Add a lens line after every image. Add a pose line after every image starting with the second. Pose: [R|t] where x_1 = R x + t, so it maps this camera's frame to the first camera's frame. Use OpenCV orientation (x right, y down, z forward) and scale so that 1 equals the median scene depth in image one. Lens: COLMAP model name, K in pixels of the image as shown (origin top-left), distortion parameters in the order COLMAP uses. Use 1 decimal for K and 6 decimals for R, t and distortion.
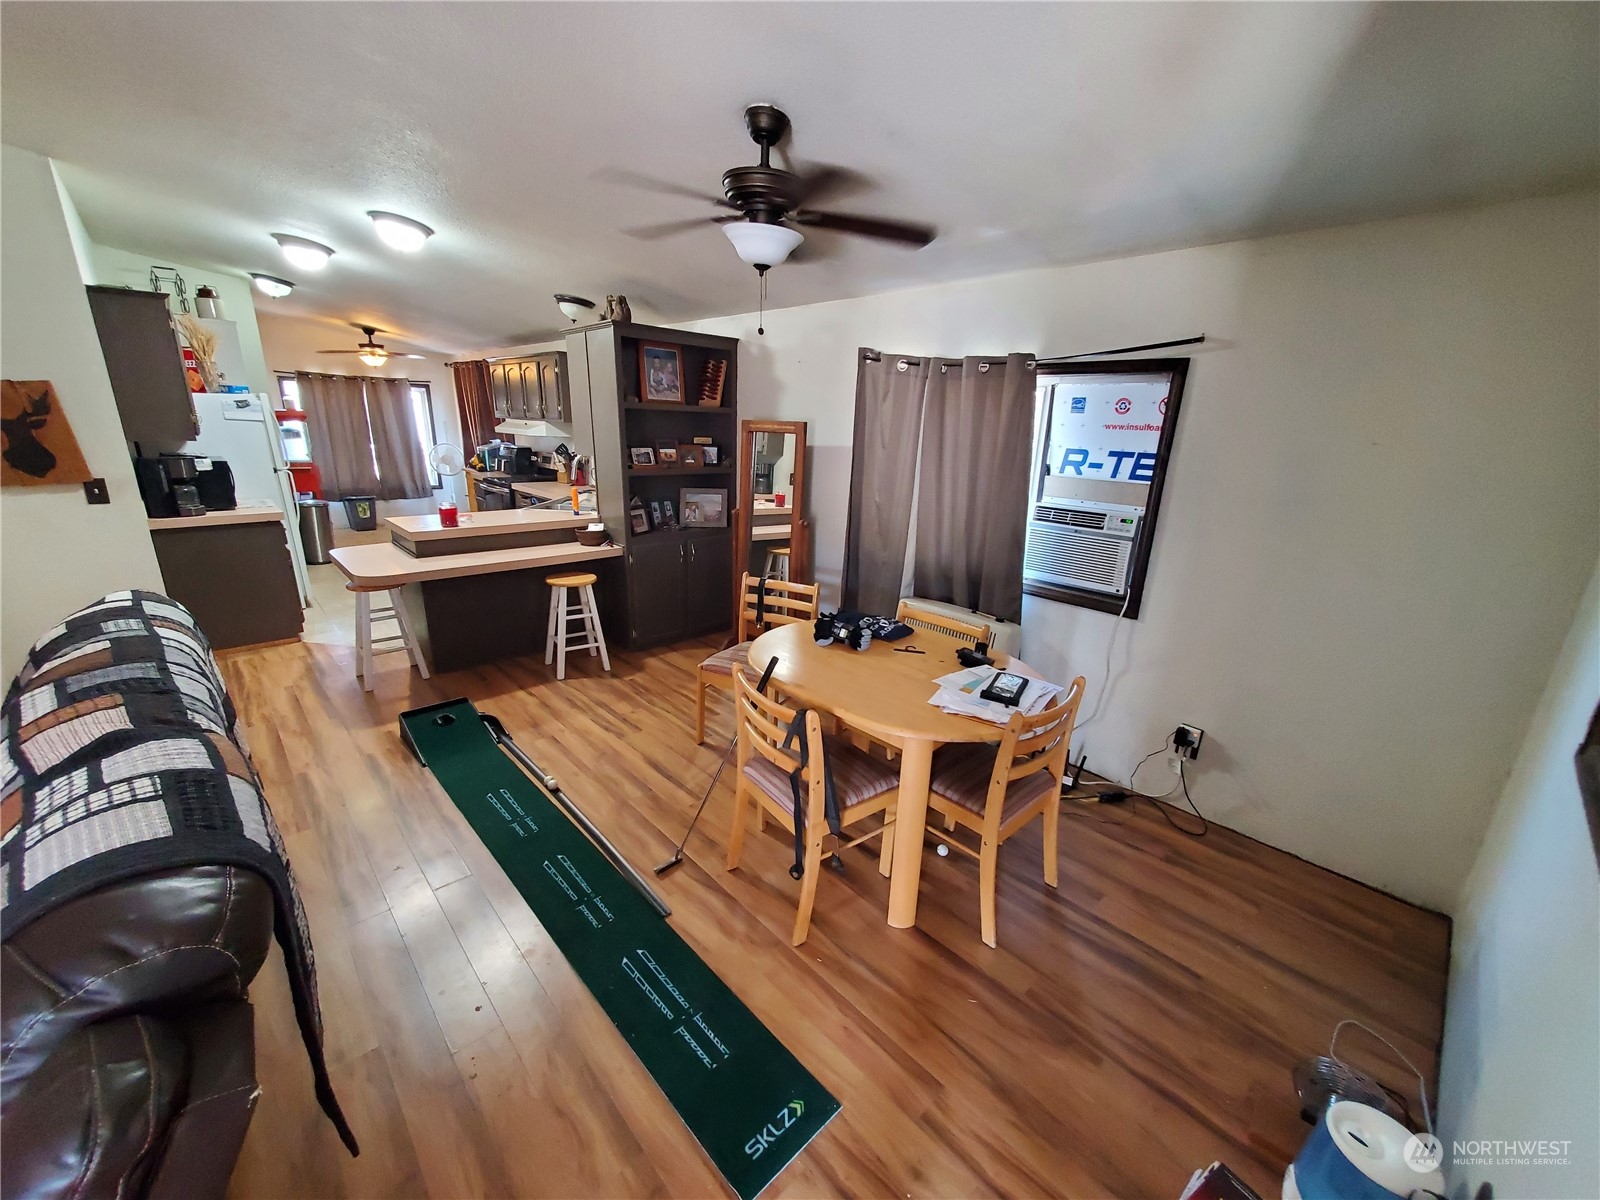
lens RADIAL K [[634.7, 0, 807.9], [0, 634.7, 615.1], [0, 0, 1]] dist [0.003880, -0.000118]
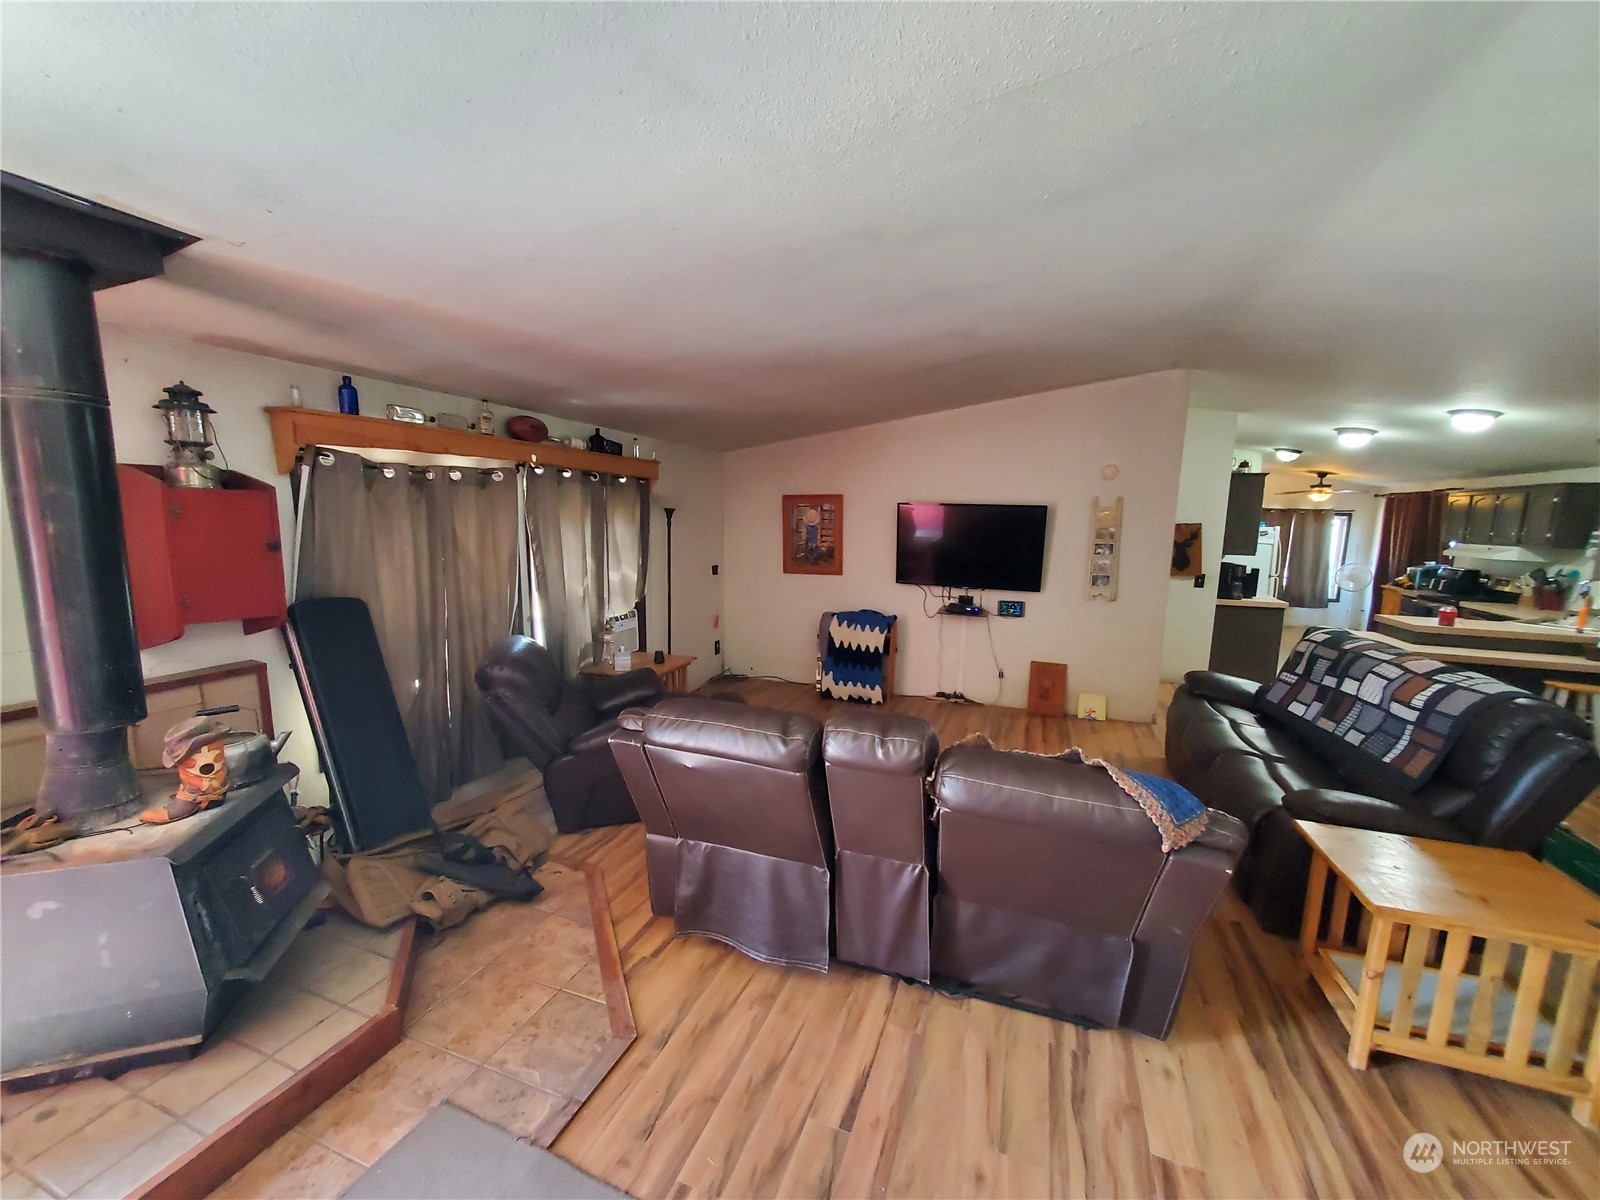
lens RADIAL K [[634.7, 0, 807.9], [0, 634.7, 615.1], [0, 0, 1]] dist [0.003880, -0.000118]
pose [[0.442713, 0.112943, -0.889522, 0.008172], [-0.270429, 0.962661, -0.012362, 0.108812], [0.854911, 0.246025, 0.456726, -0.369351]]
